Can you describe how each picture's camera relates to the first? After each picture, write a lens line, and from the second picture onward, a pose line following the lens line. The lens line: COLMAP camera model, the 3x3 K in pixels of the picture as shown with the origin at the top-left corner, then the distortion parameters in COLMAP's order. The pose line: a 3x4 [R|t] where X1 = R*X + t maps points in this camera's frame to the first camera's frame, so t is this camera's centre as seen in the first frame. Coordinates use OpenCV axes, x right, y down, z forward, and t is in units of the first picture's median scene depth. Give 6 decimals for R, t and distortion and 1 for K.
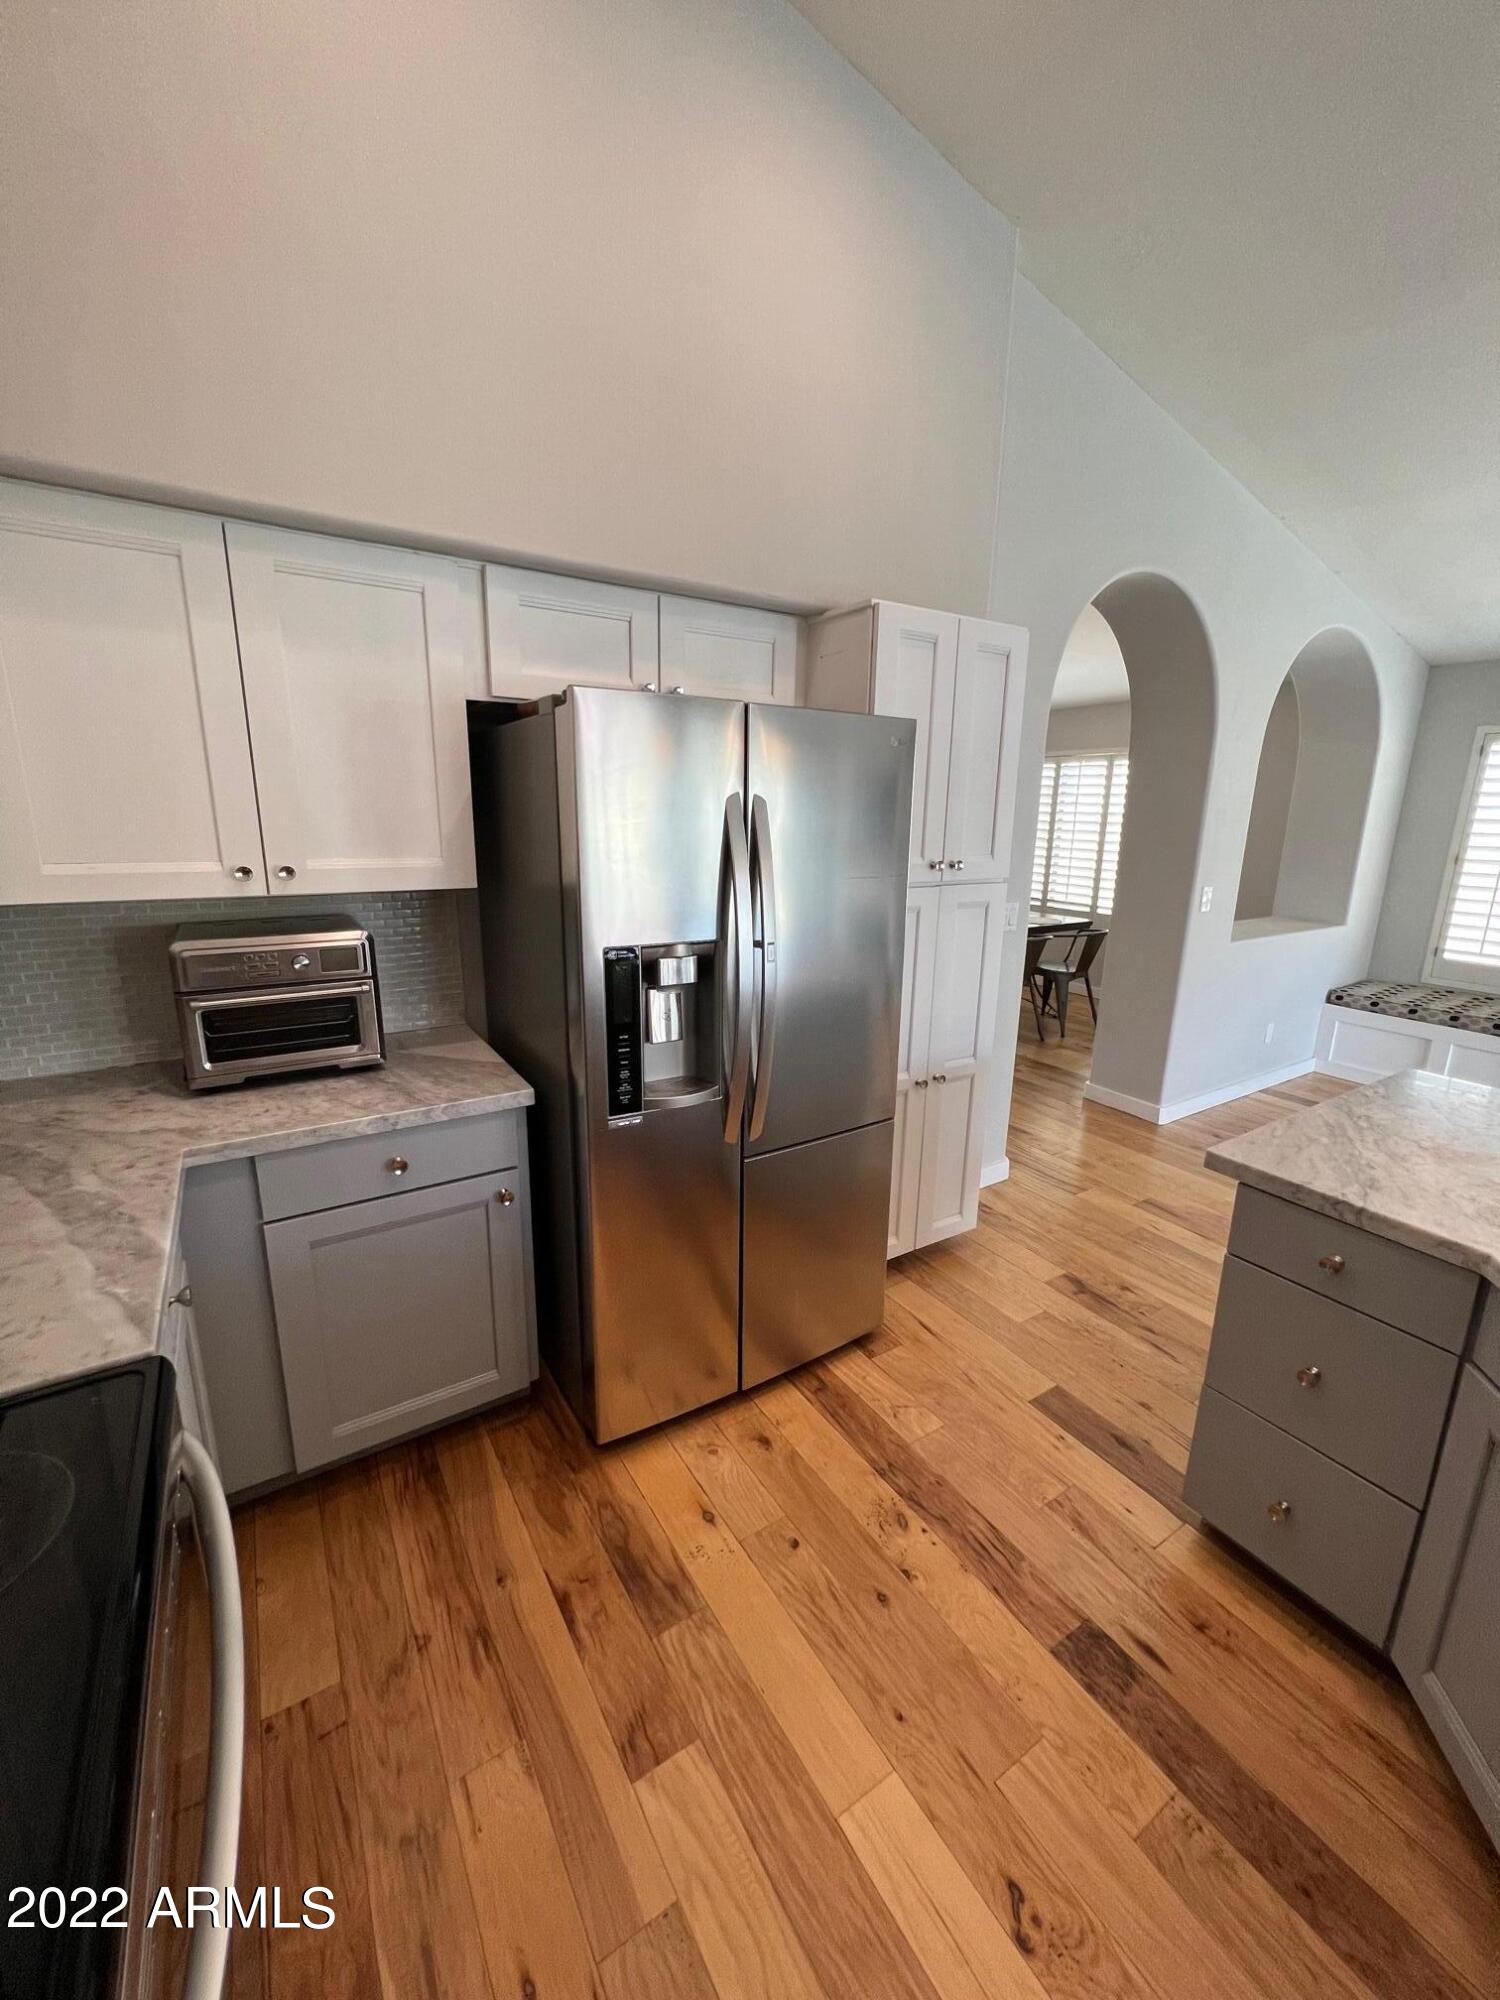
lens RADIAL K [[799.7, 0, 756.9], [0, 799.7, 1000.6], [0, 0, 1]] dist [-0.001391, 0.000451]
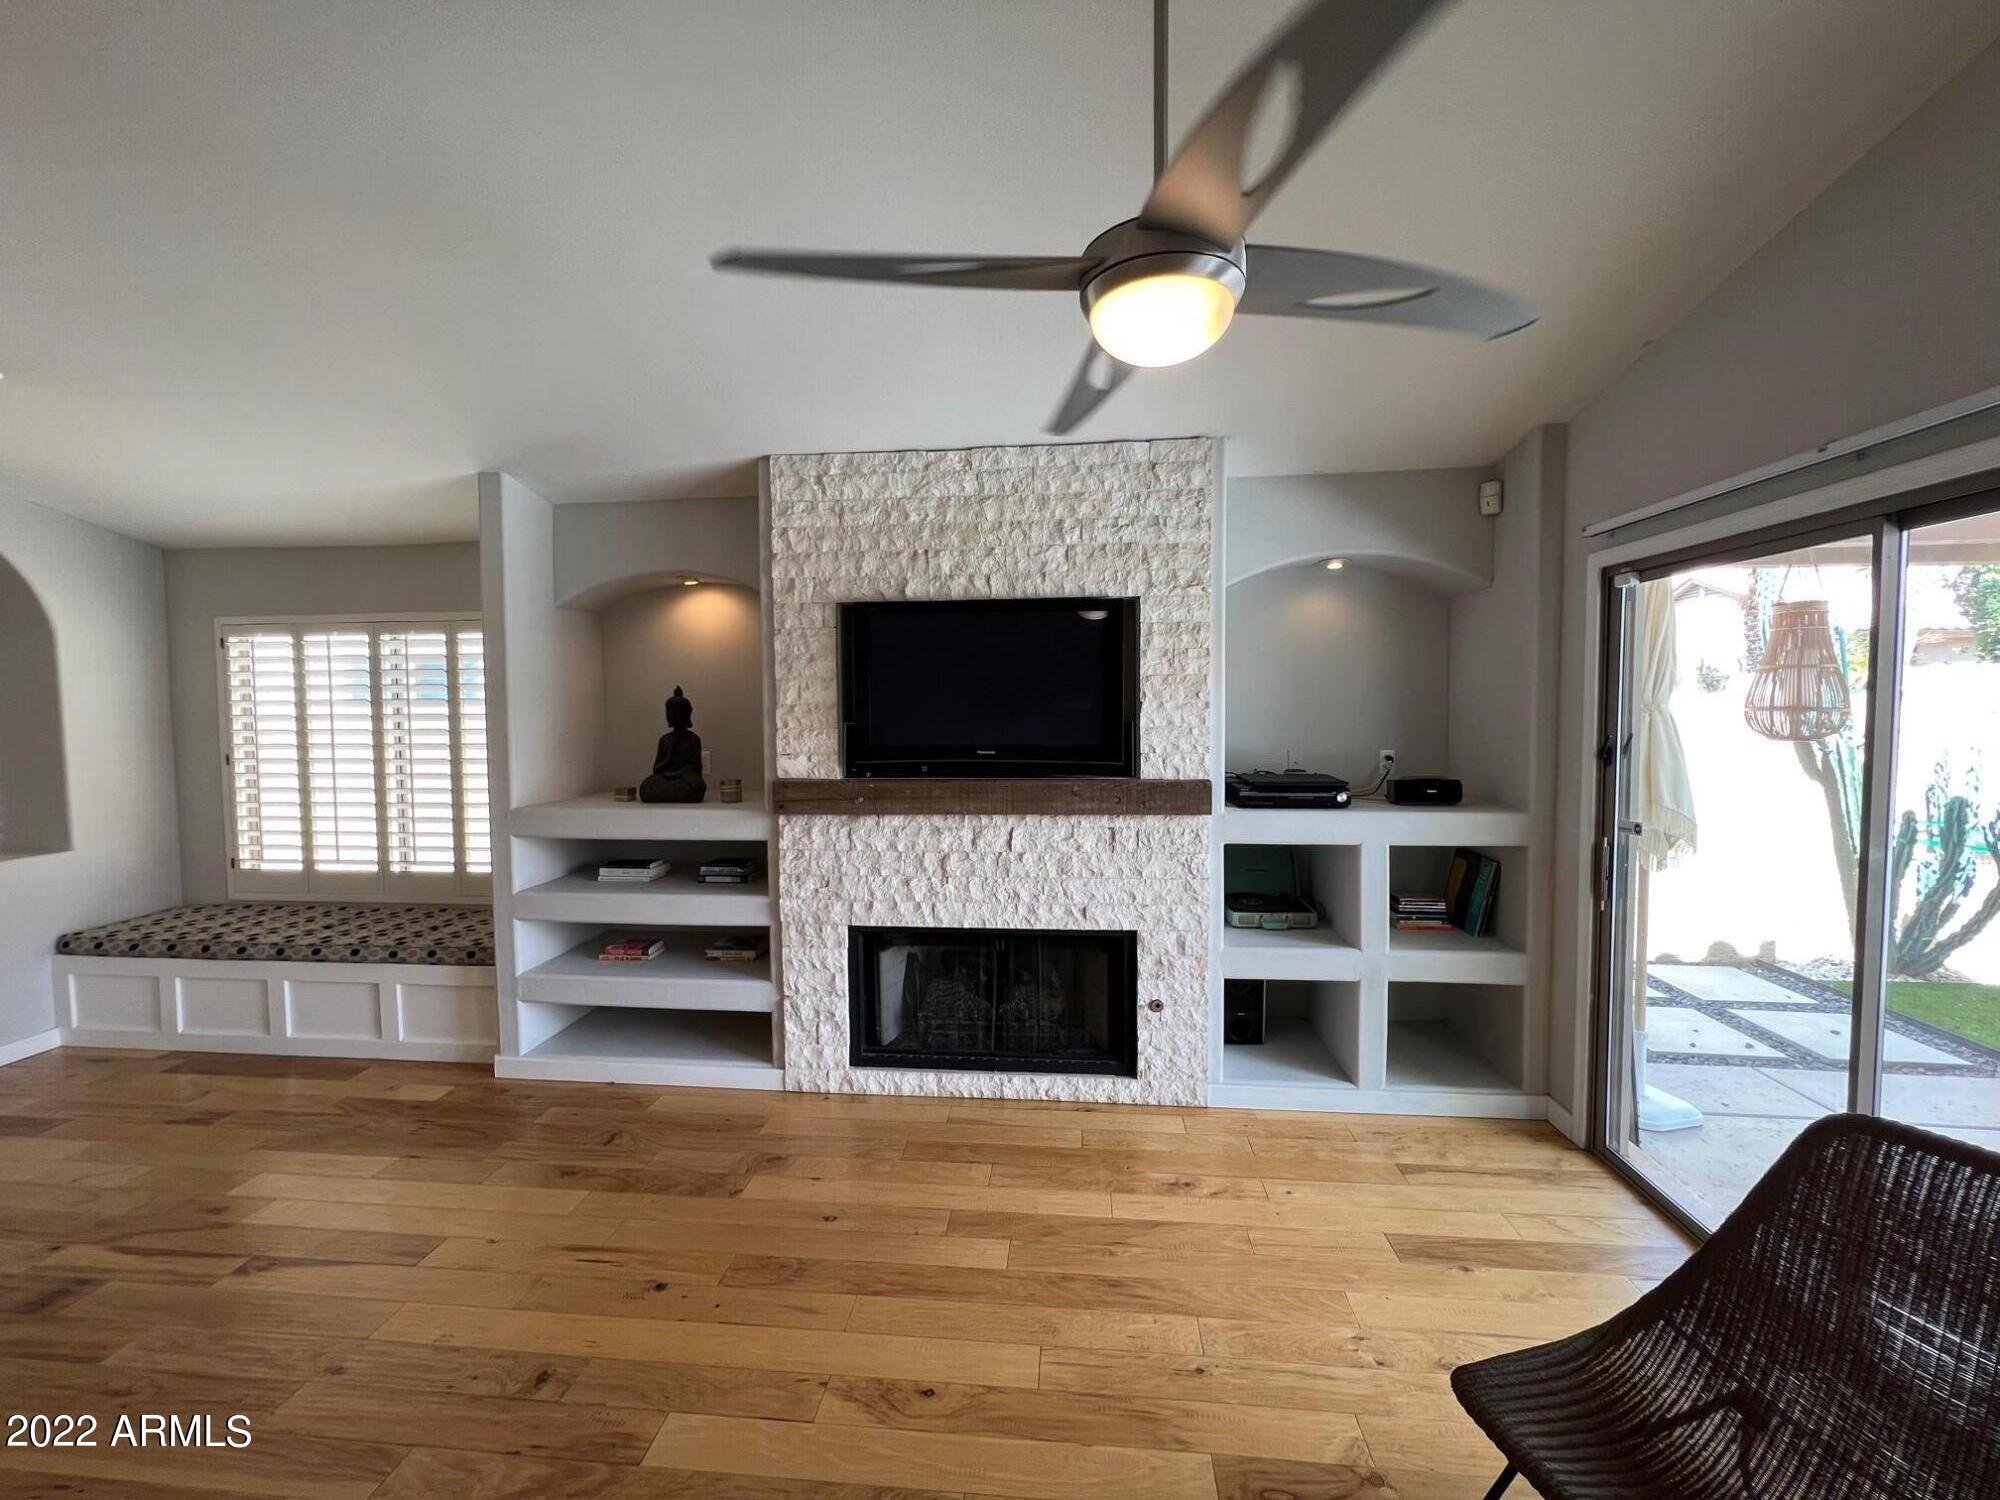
lens RADIAL K [[799.7, 0, 998.9], [0, 799.7, 740.1], [0, 0, 1]] dist [-0.001391, 0.000451]
pose [[0.621574, -0.060854, 0.780988, 2.187604], [0.205595, 0.974701, -0.087681, 0.178034], [-0.755895, 0.215067, 0.618360, -0.647468]]
